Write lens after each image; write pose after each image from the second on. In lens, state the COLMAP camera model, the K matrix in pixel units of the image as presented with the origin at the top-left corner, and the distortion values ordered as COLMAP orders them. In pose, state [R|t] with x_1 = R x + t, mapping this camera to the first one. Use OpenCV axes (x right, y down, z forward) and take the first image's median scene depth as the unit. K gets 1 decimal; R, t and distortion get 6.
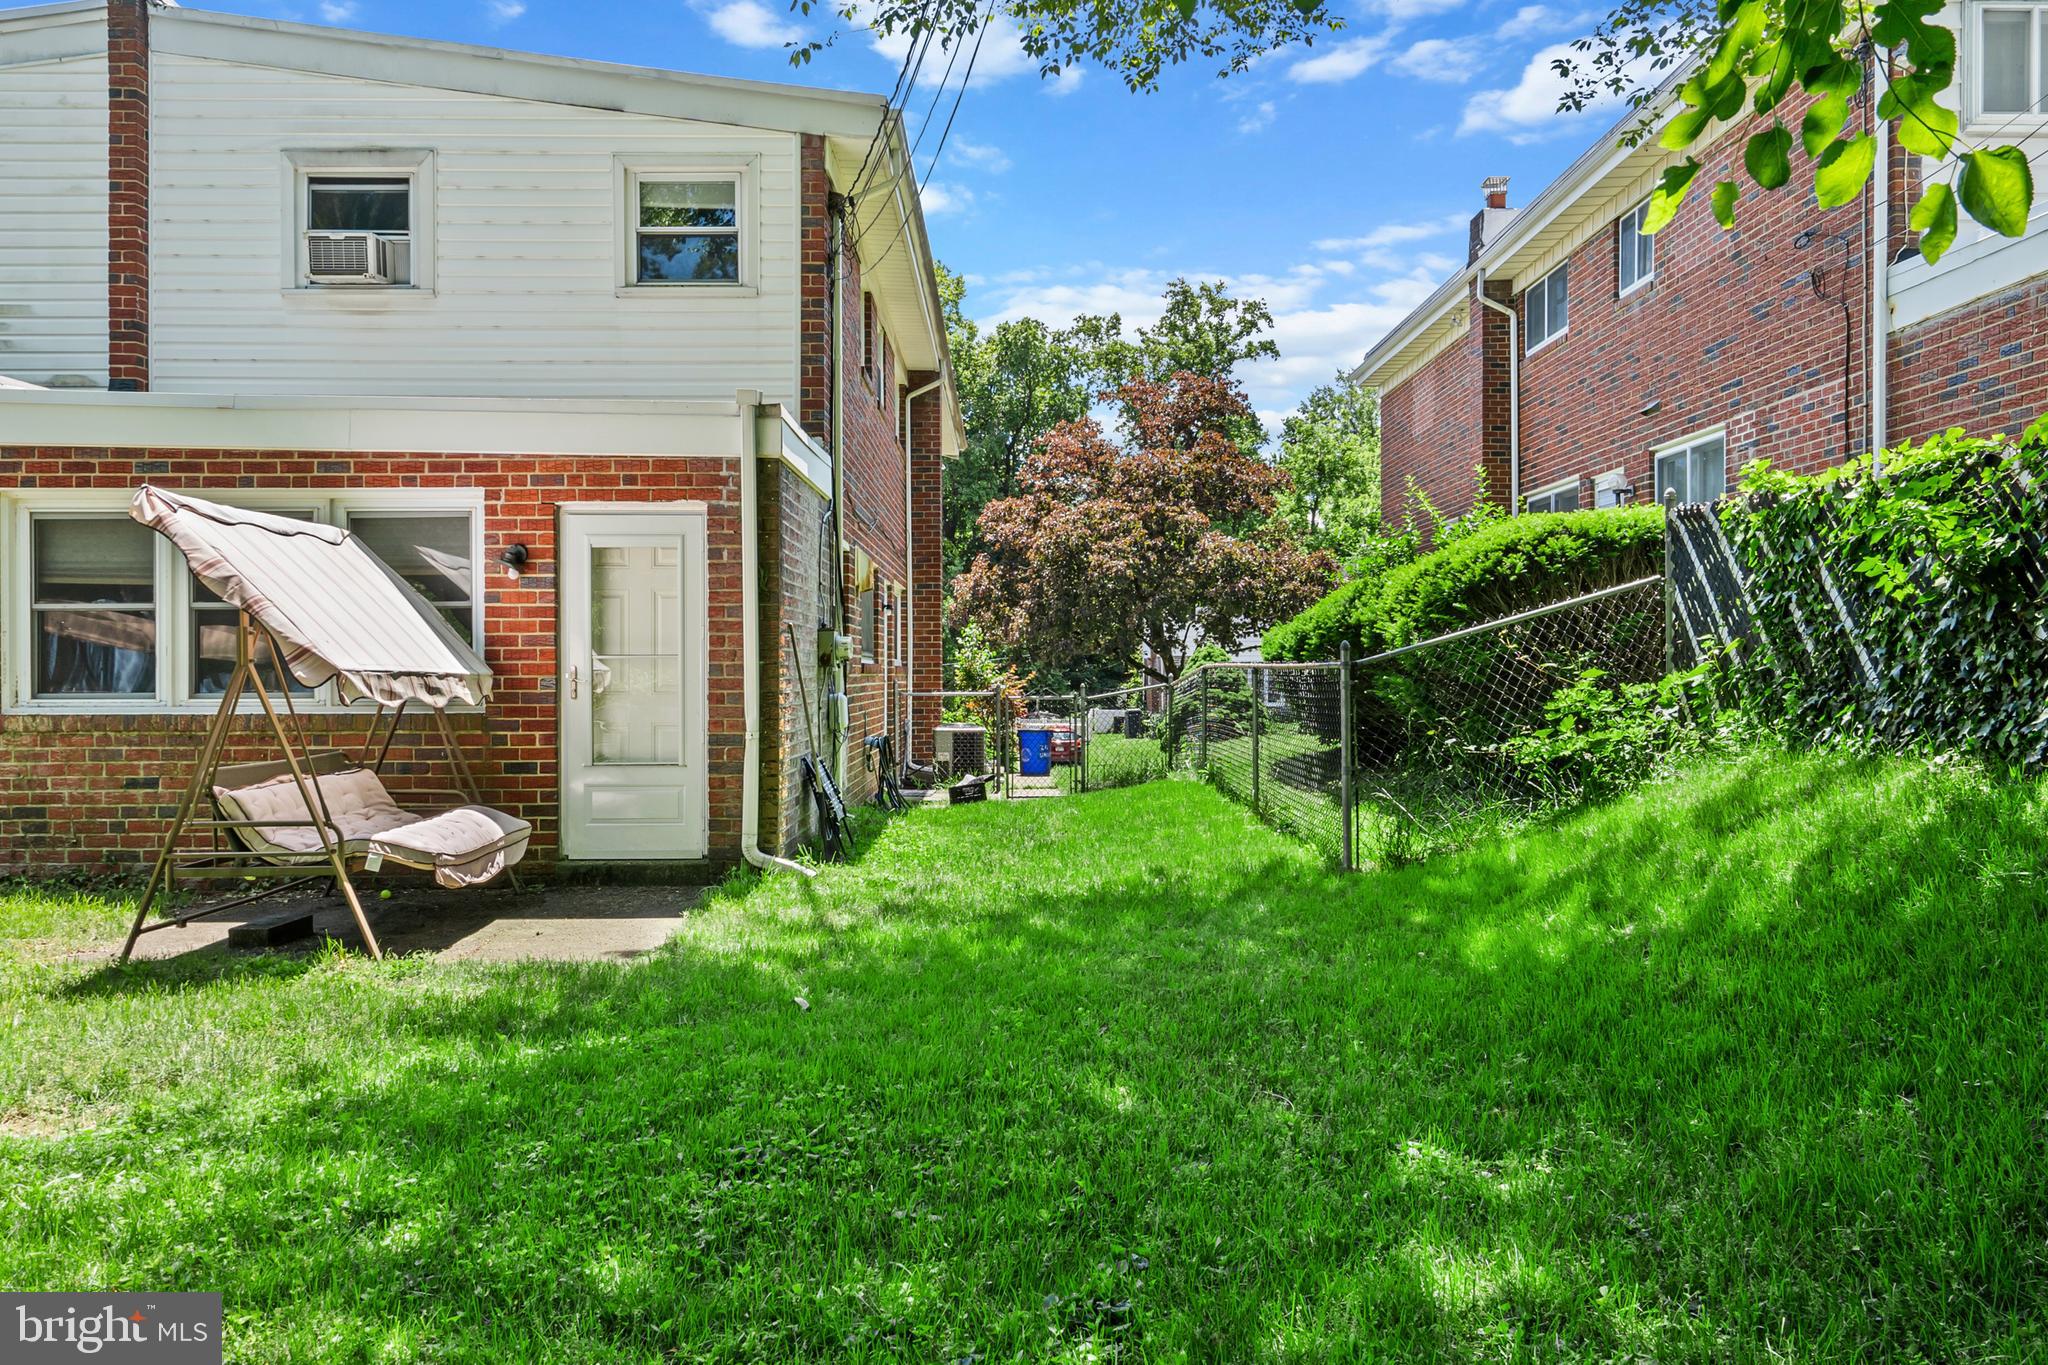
lens RADIAL K [[1423.9, 0, 1022.3], [0, 1423.9, 689.6], [0, 0, 1]] dist [-0.010053, 0.008759]
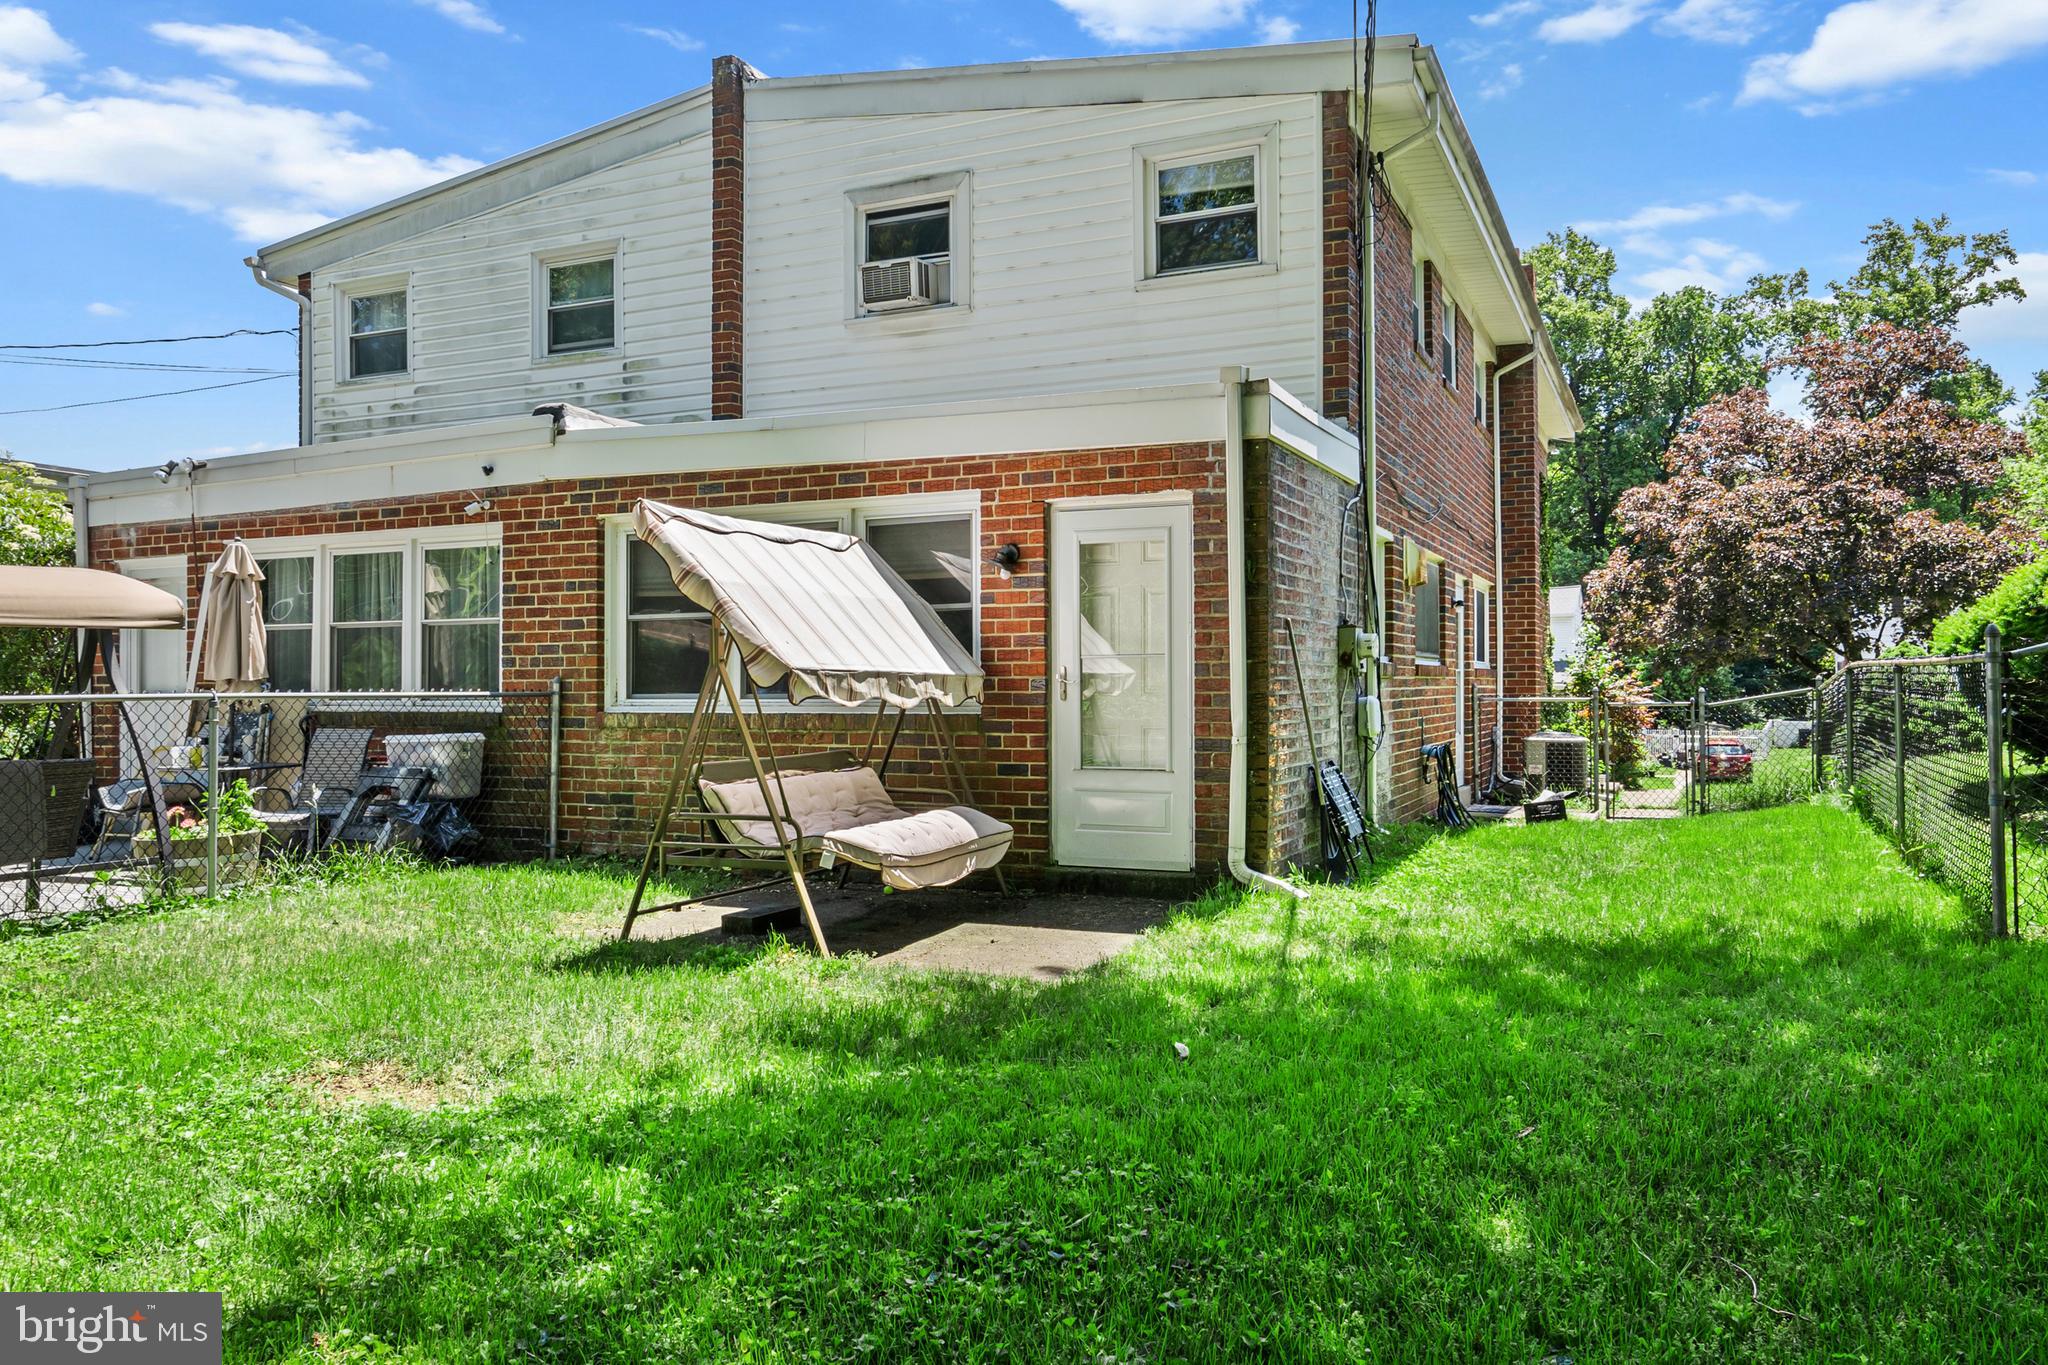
lens RADIAL K [[1423.9, 0, 1028.3], [0, 1423.9, 670.0], [0, 0, 1]] dist [-0.010053, 0.008759]
pose [[0.905005, -0.005705, -0.425363, 0.077938], [-0.002394, 0.999826, -0.018503, 0.003928], [0.425395, 0.017764, 0.904834, 0.106965]]
